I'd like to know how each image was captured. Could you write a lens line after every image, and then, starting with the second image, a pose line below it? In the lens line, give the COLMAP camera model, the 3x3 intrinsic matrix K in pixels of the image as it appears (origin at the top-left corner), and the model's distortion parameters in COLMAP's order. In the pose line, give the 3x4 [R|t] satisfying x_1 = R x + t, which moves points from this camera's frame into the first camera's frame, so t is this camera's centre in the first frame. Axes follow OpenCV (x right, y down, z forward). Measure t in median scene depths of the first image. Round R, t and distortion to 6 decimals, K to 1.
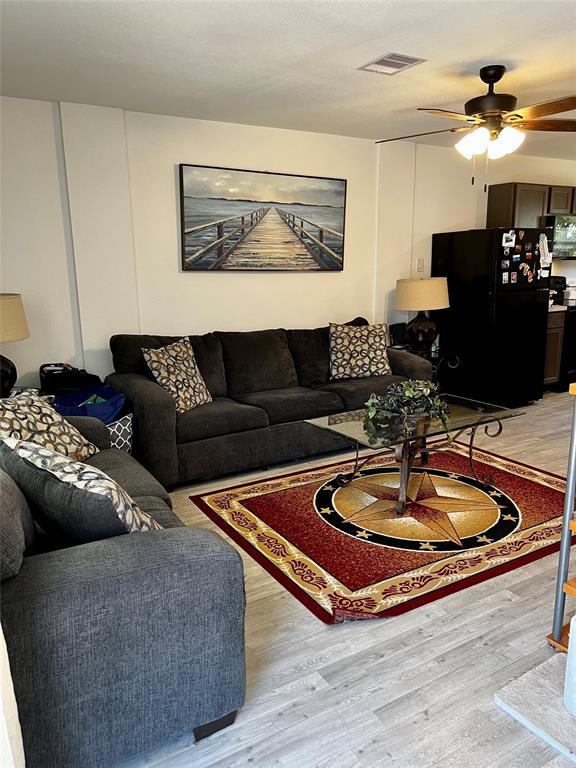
lens RADIAL K [[577.6, 0, 286.1], [0, 577.6, 386.4], [0, 0, 1]] dist [0.052711, -0.065482]
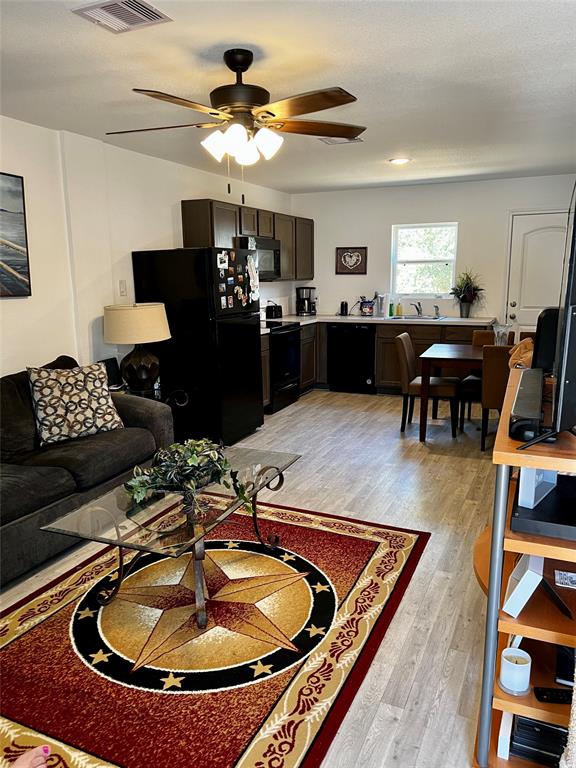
lens RADIAL K [[577.6, 0, 288.4], [0, 577.6, 388.9], [0, 0, 1]] dist [0.052711, -0.065482]
pose [[0.825120, -0.105305, 0.555057, -0.083268], [0.119994, 0.992725, 0.009962, -0.066627], [-0.552067, 0.058384, 0.831753, 0.269075]]
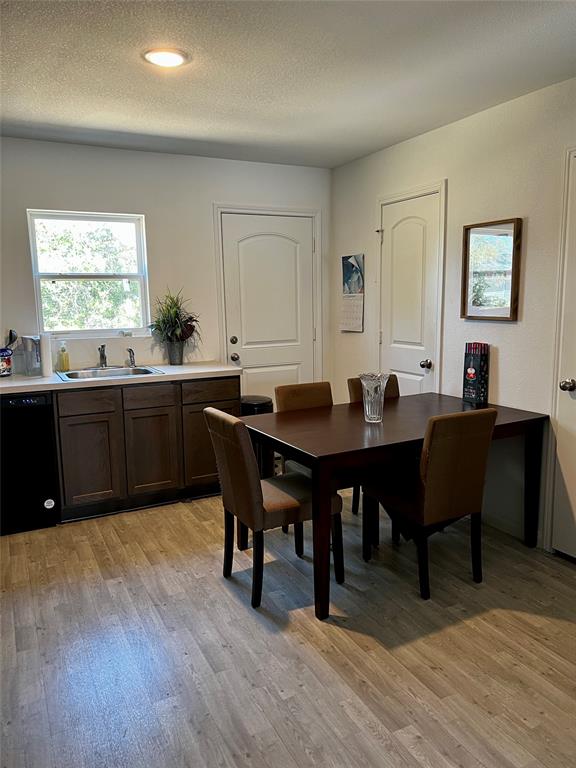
lens RADIAL K [[577.6, 0, 285.9], [0, 577.6, 381.7], [0, 0, 1]] dist [0.052711, -0.065482]
pose [[0.069880, -0.133010, 0.988648, 0.053556], [0.230192, 0.966473, 0.113756, -0.138797], [-0.970633, 0.219630, 0.098155, 0.609794]]
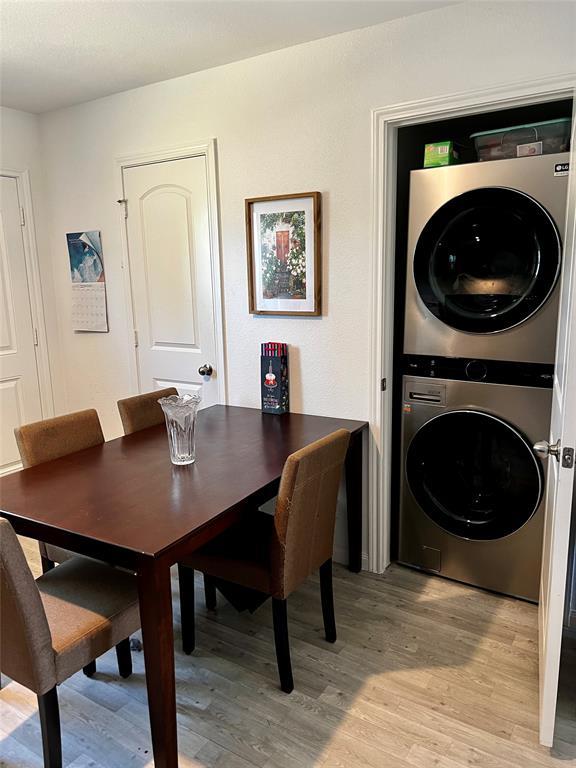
lens RADIAL K [[577.6, 0, 282.5], [0, 577.6, 388.2], [0, 0, 1]] dist [0.052711, -0.065482]
pose [[-0.445315, -0.149427, 0.882817, 0.128253], [0.221975, 0.936772, 0.270530, -0.148712], [-0.867422, 0.316434, -0.383990, 0.635431]]
